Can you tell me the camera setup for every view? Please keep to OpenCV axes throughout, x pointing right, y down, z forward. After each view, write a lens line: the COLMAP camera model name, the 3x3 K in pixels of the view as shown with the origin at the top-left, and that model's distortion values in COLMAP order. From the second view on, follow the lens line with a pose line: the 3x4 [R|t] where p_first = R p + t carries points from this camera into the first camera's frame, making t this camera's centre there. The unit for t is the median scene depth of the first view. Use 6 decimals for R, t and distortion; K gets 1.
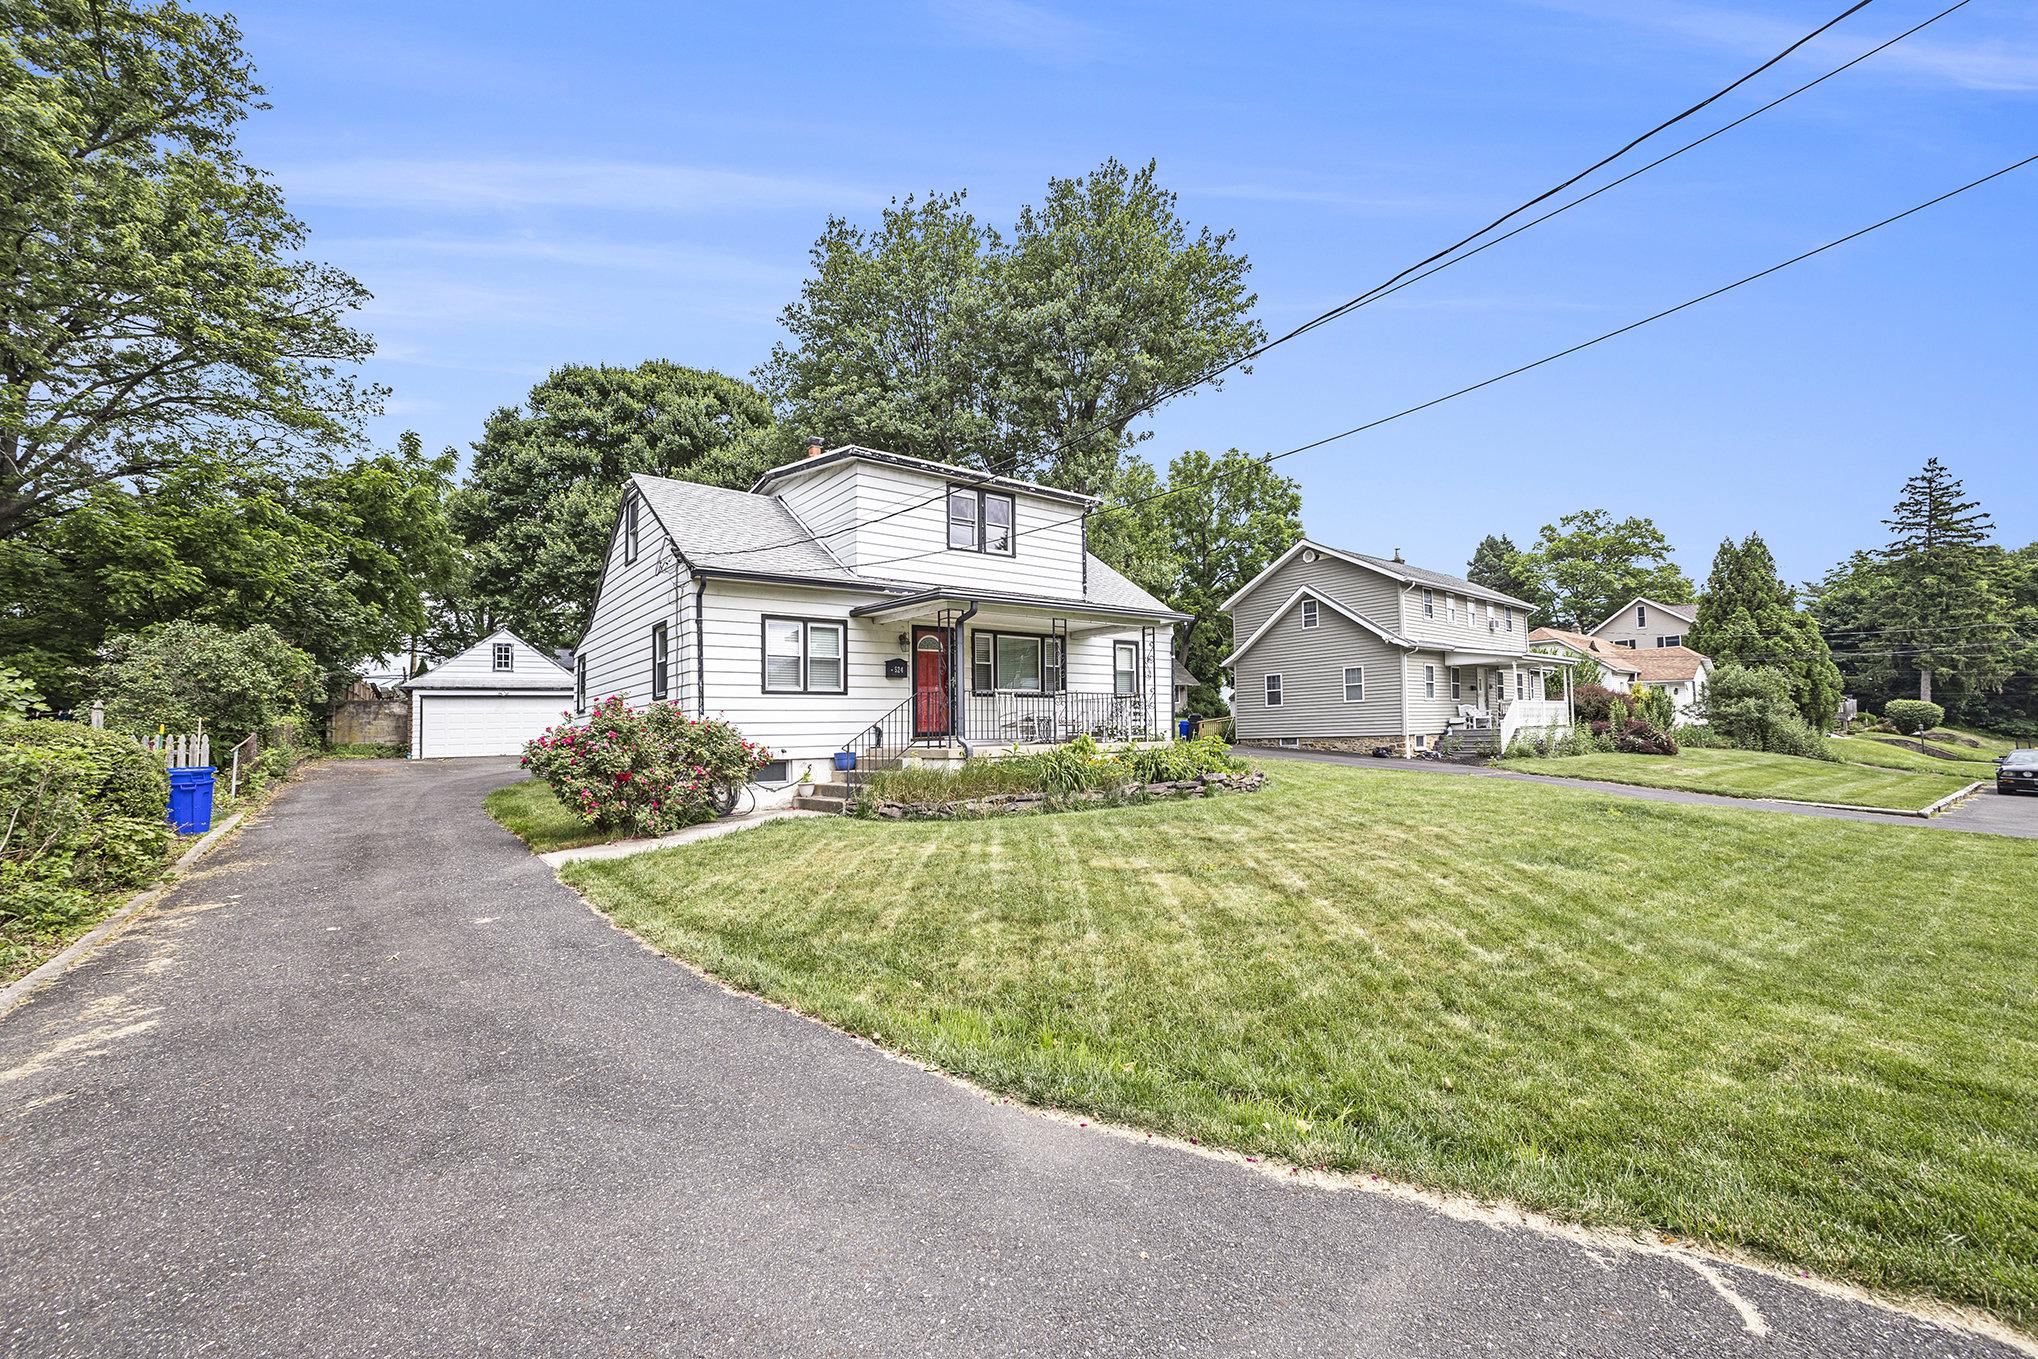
lens RADIAL K [[857.1, 0, 999.6], [0, 857.1, 690.8], [0, 0, 1]] dist [-0.061123, 0.035212]
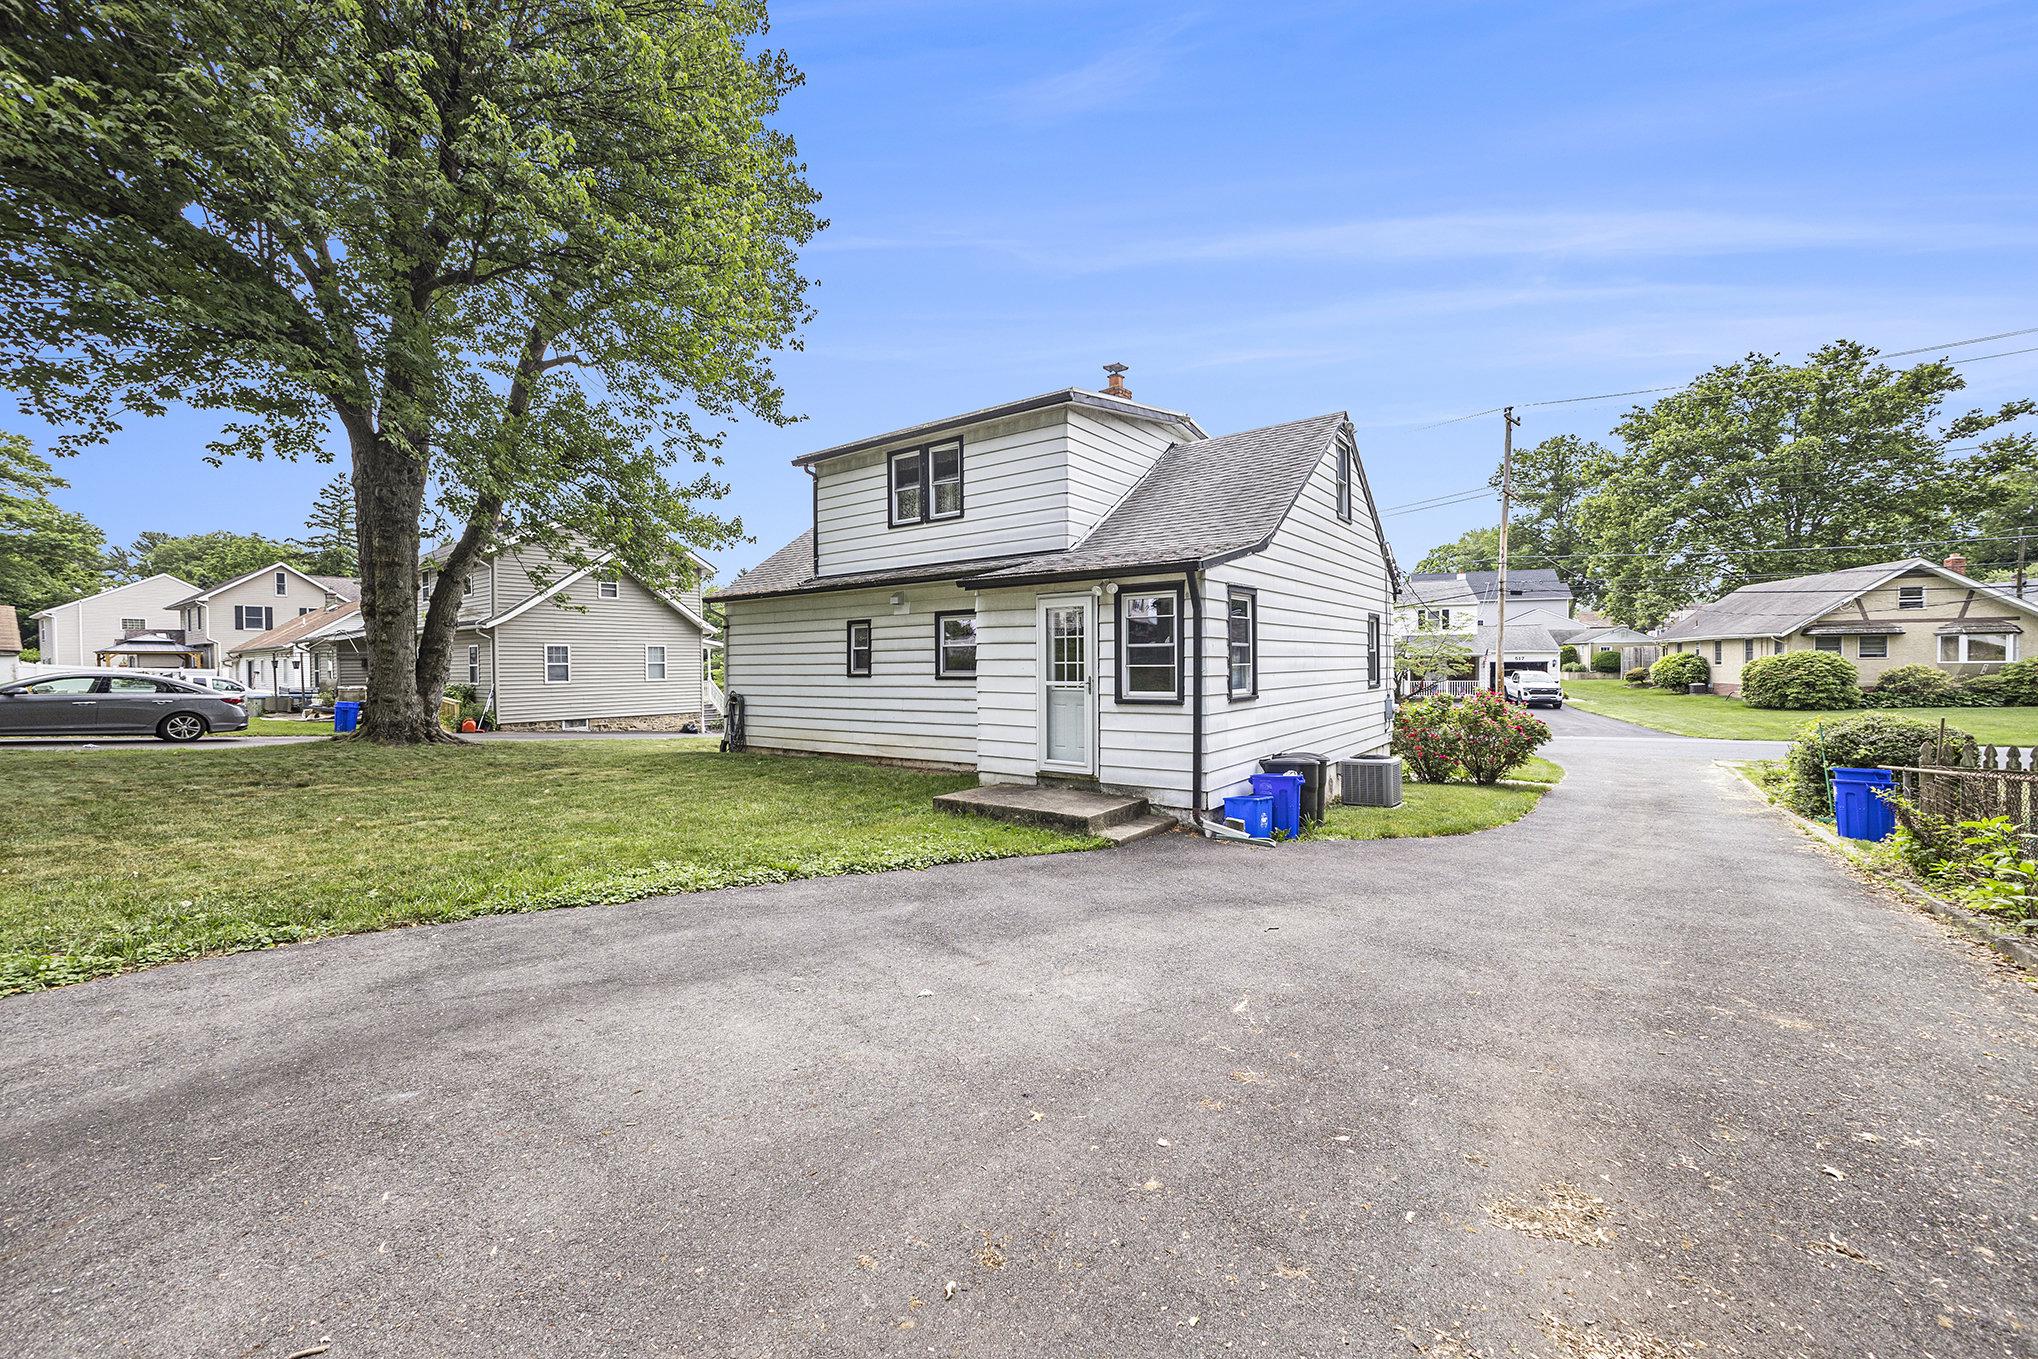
lens RADIAL K [[857.1, 0, 999.6], [0, 857.1, 690.8], [0, 0, 1]] dist [-0.061123, 0.035212]
pose [[-0.256314, -0.000557, 0.966593, -0.598208], [-0.034548, 0.999366, -0.008585, 0.018275], [-0.965976, -0.035595, -0.256171, 0.792147]]
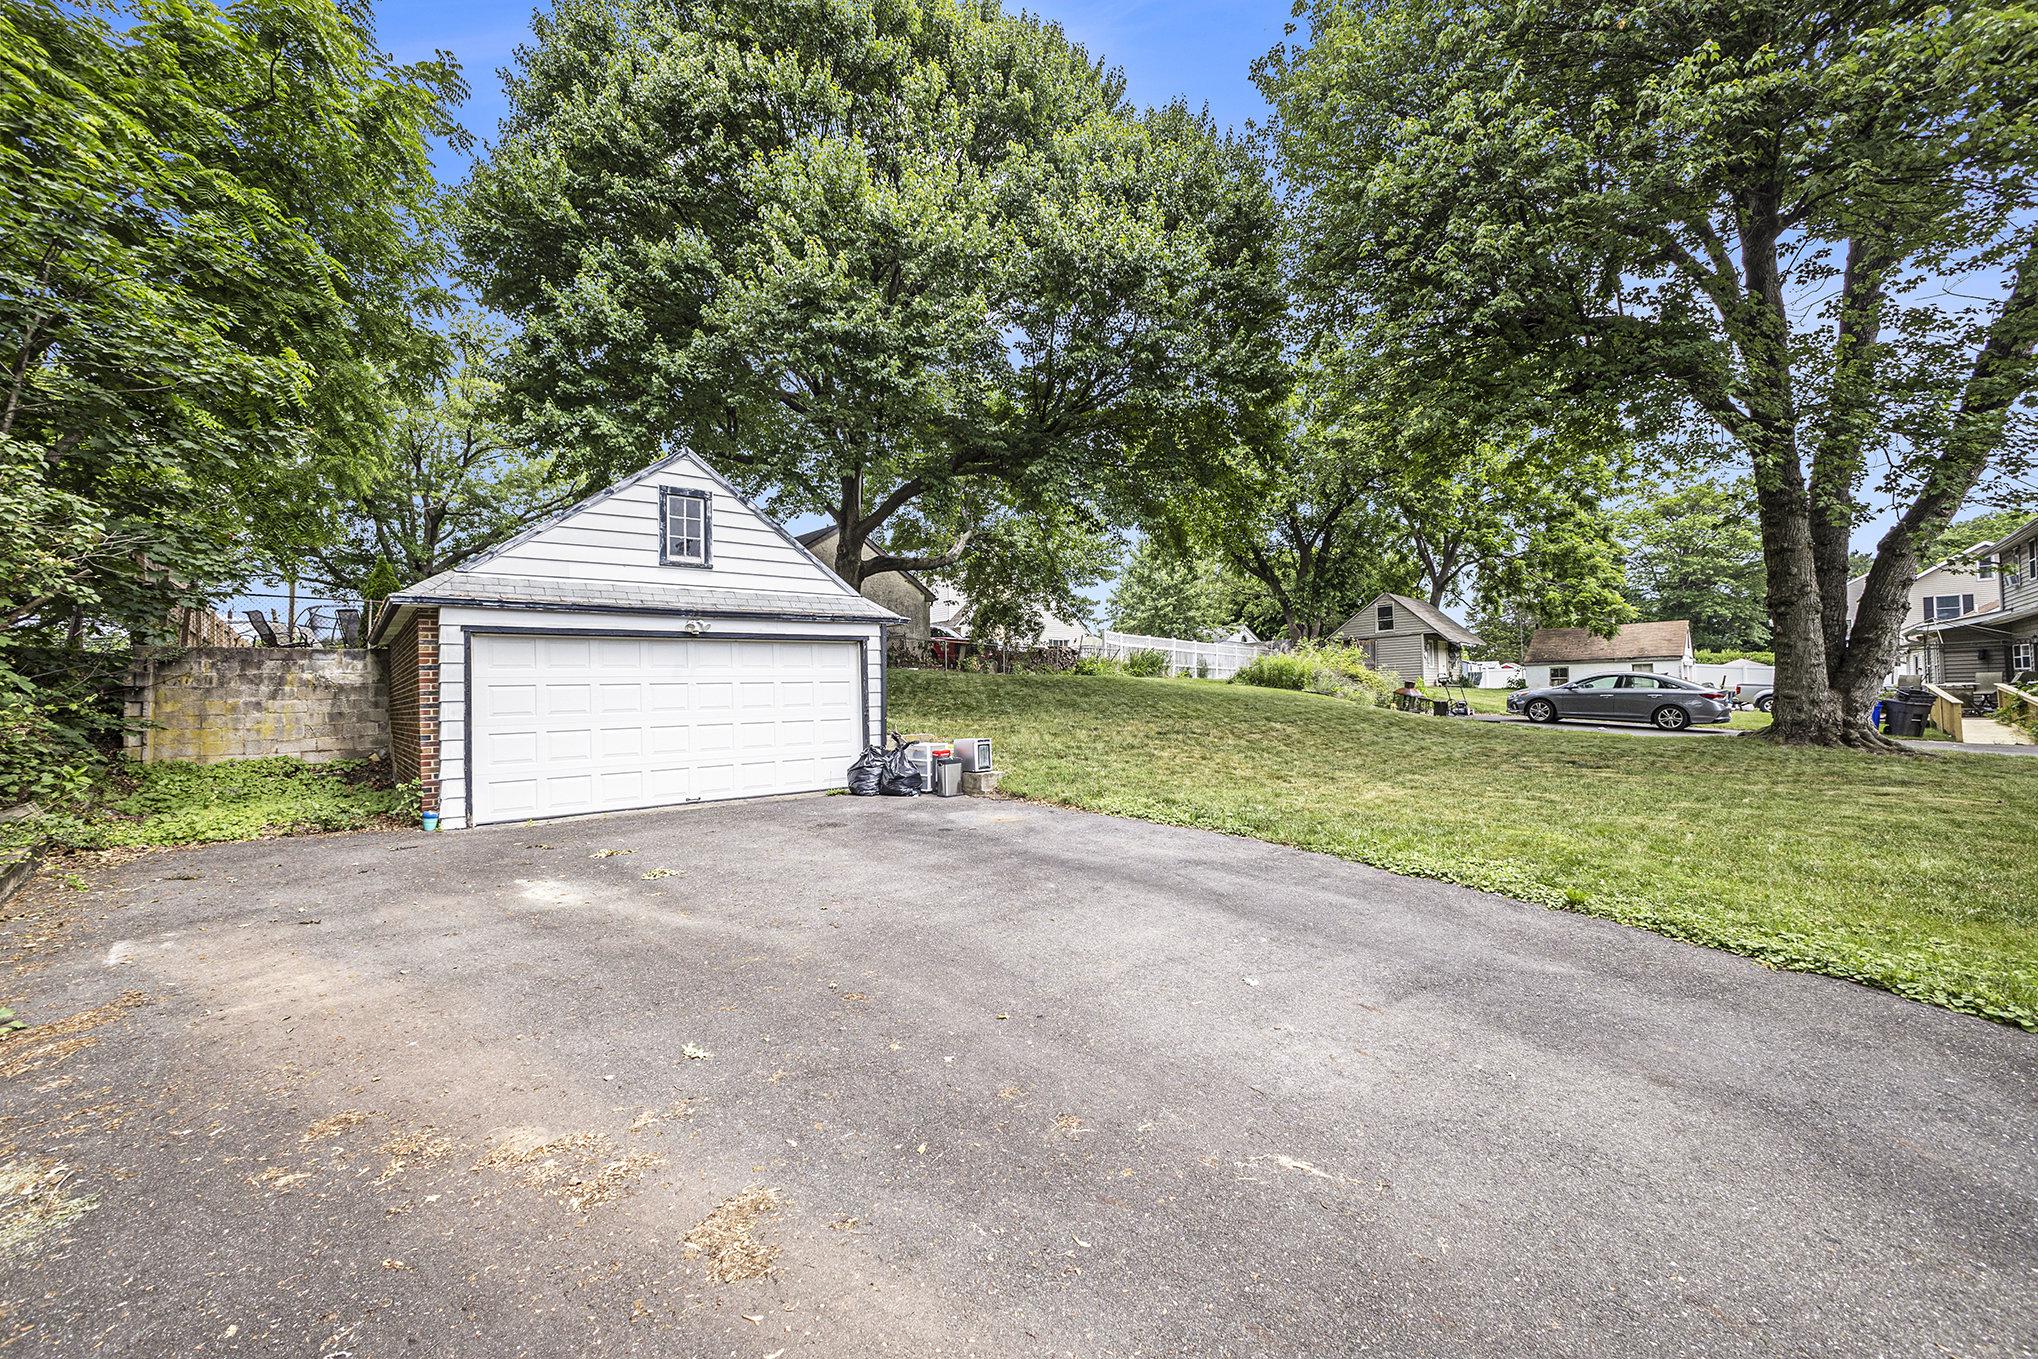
lens RADIAL K [[865.1, 0, 1036.7], [0, 865.1, 681.3], [0, 0, 1]] dist [-0.056754, 0.036497]
pose [[0.991340, 0.004195, 0.131253, -0.539145], [-0.008056, 0.999550, 0.028894, 0.015447], [-0.131073, -0.029701, 0.990928, 0.681310]]
